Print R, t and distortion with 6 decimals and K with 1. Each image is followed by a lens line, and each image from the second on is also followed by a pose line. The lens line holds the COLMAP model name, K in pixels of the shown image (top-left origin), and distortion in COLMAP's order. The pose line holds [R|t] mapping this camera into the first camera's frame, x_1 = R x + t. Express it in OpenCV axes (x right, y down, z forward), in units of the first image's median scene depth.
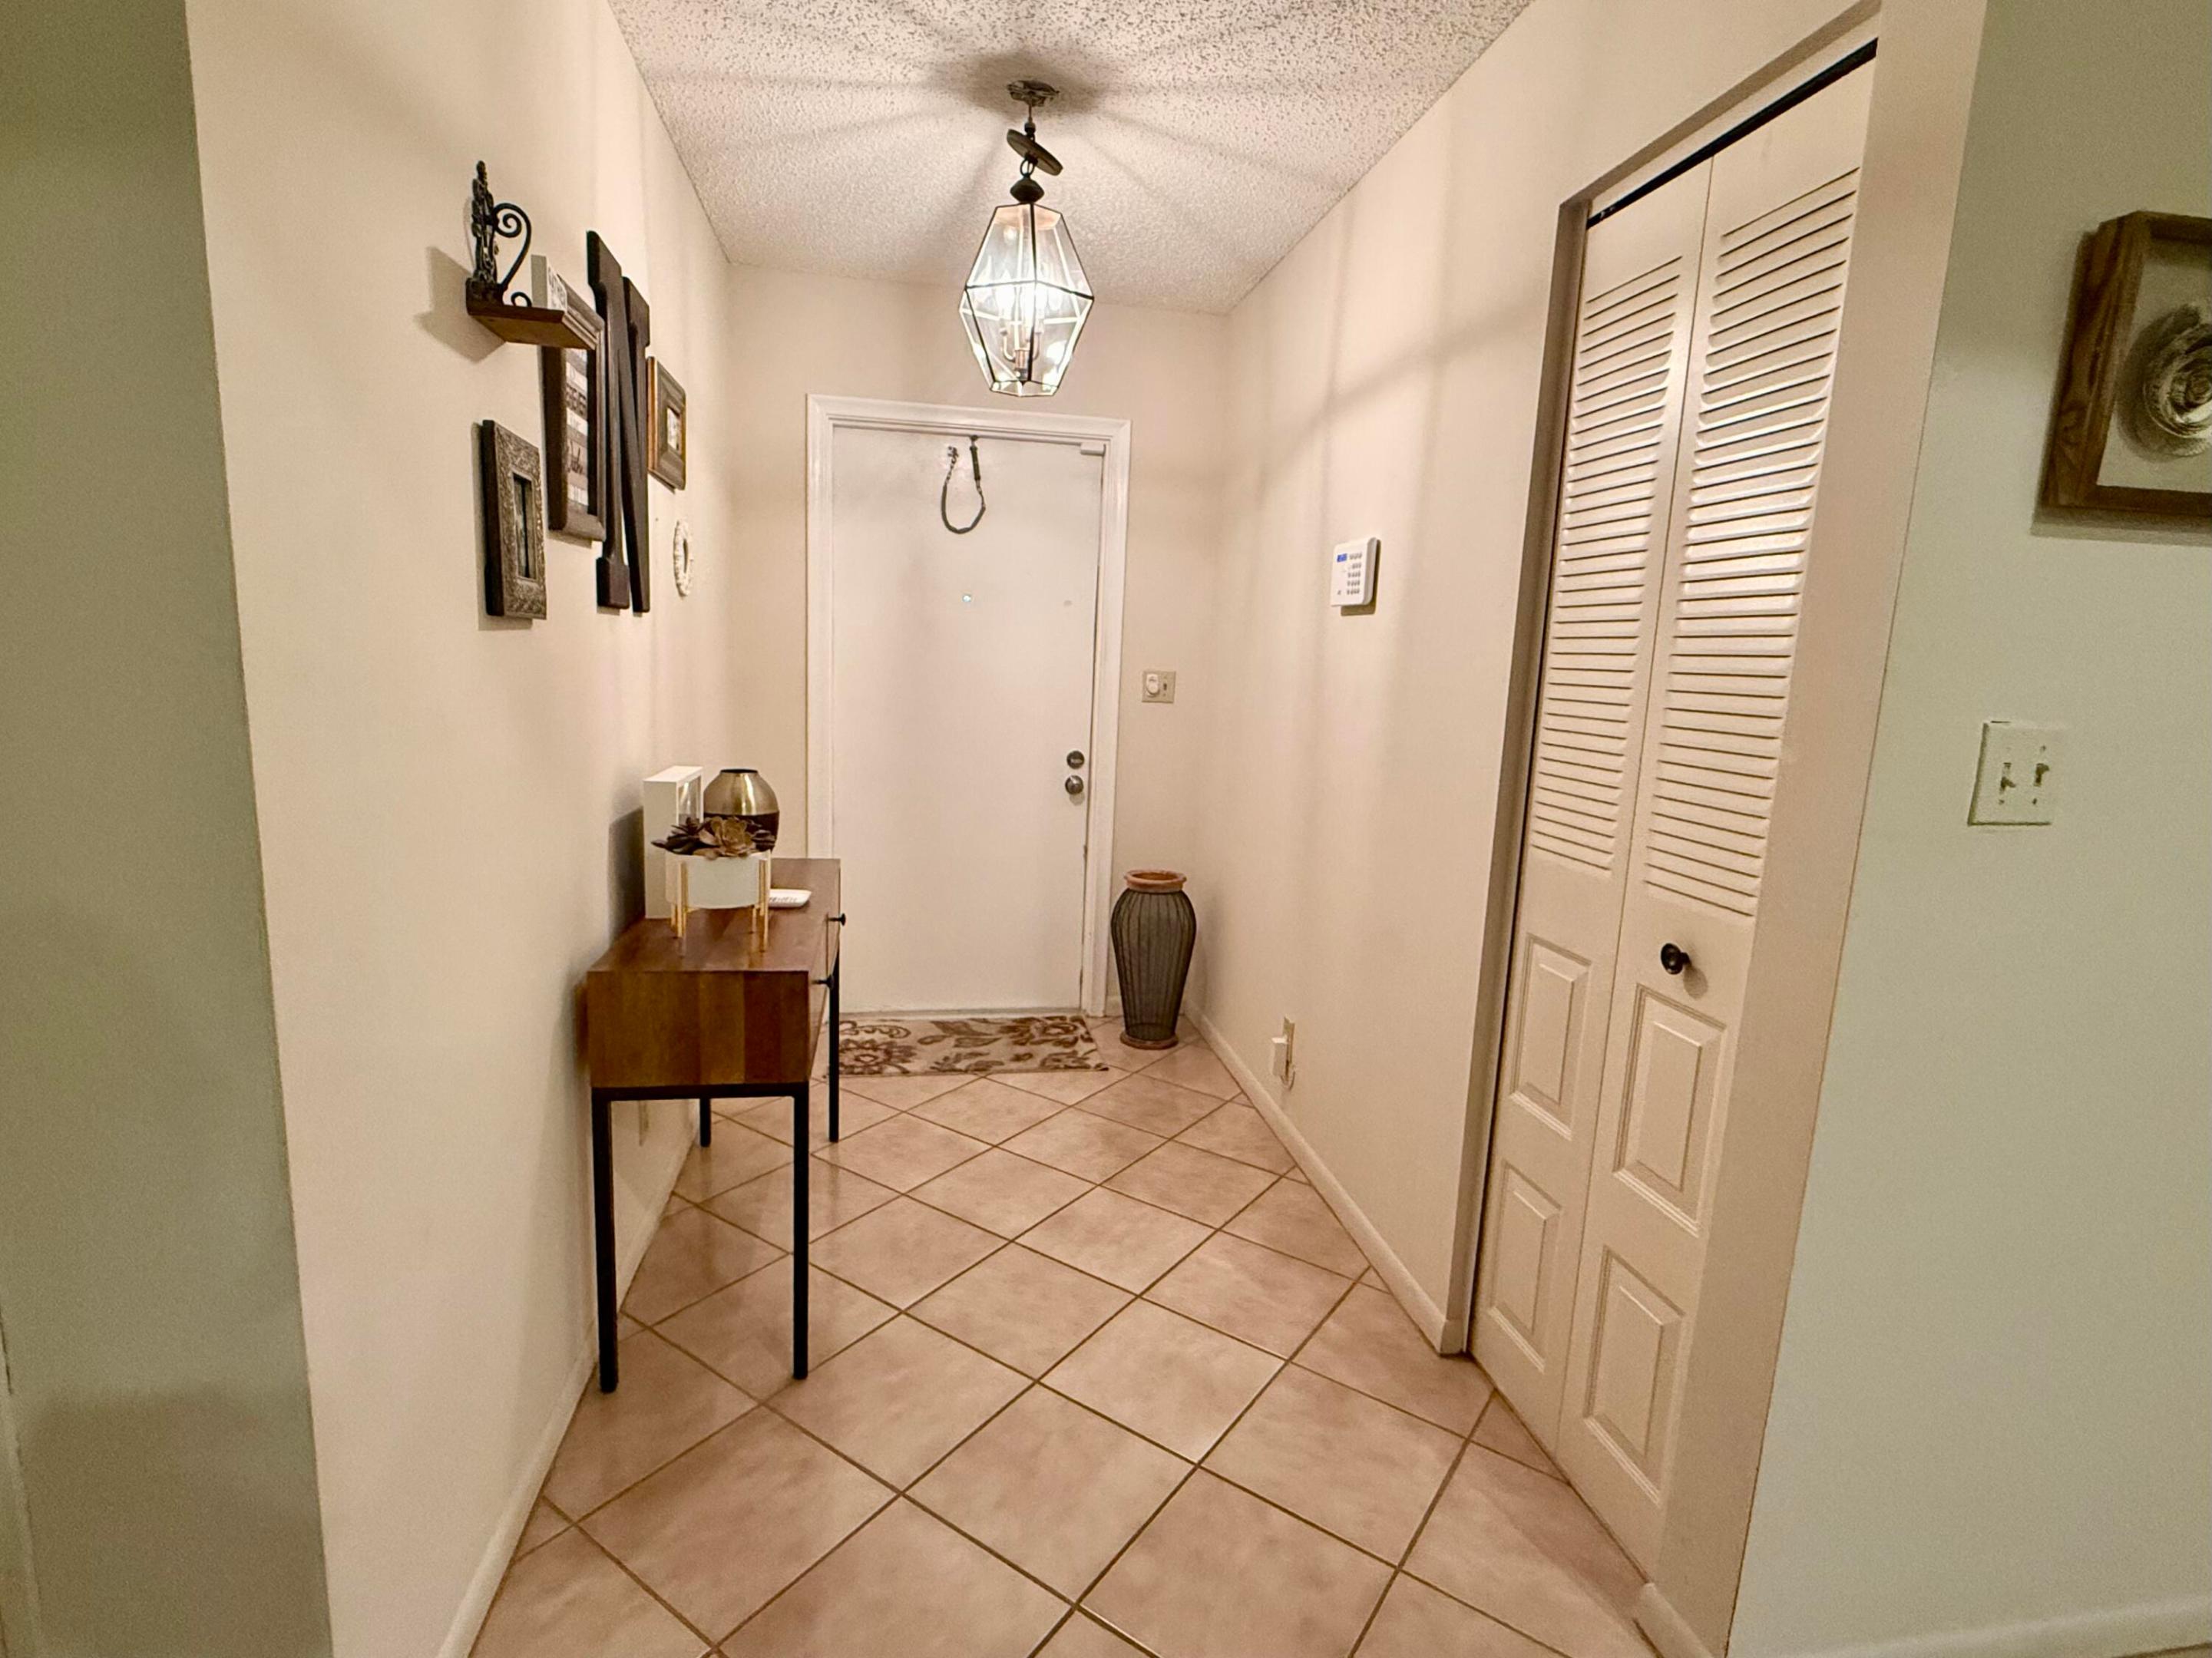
lens RADIAL K [[1074.7, 0, 1106.0], [0, 1074.7, 829.0], [0, 0, 1]] dist [0.001010, 0.000034]
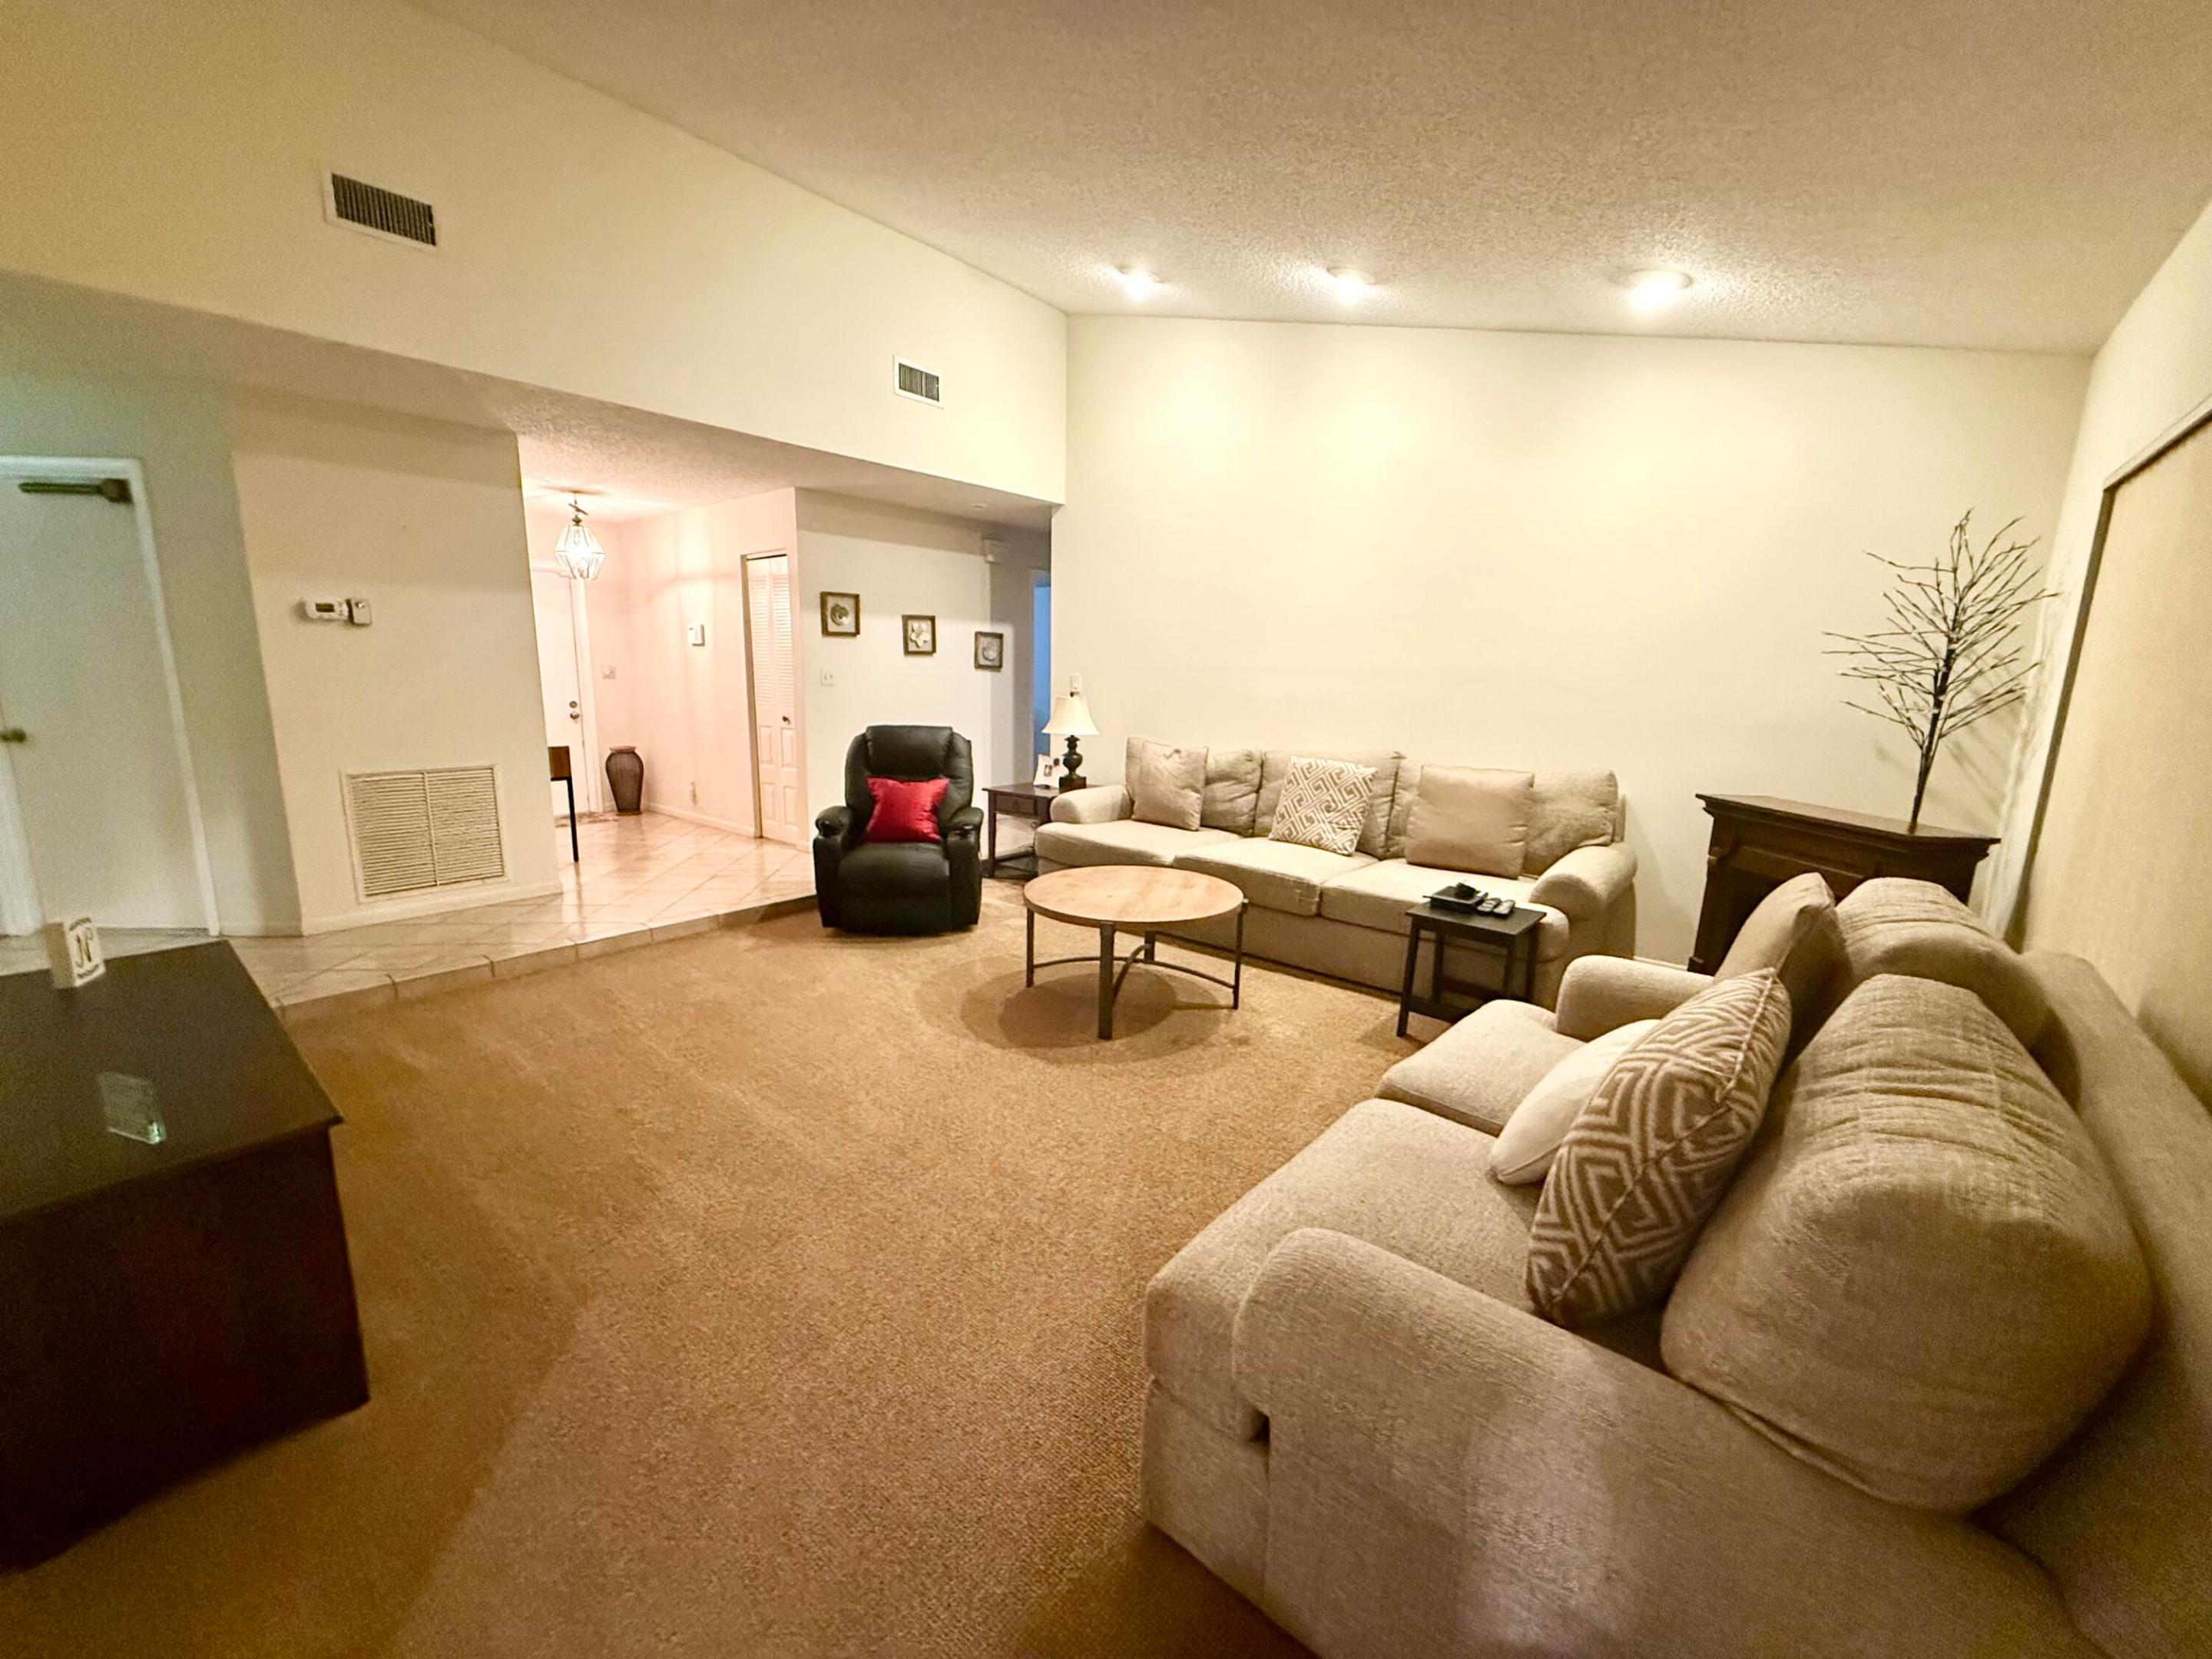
lens RADIAL K [[881.8, 0, 1099.8], [0, 881.8, 829.4], [0, 0, 1]] dist [0.000219, -0.000152]
pose [[0.768922, -0.143565, 0.623015, -0.669767], [0.118153, 0.989586, 0.082212, 0.319867], [-0.628330, 0.010396, 0.777878, -2.137918]]
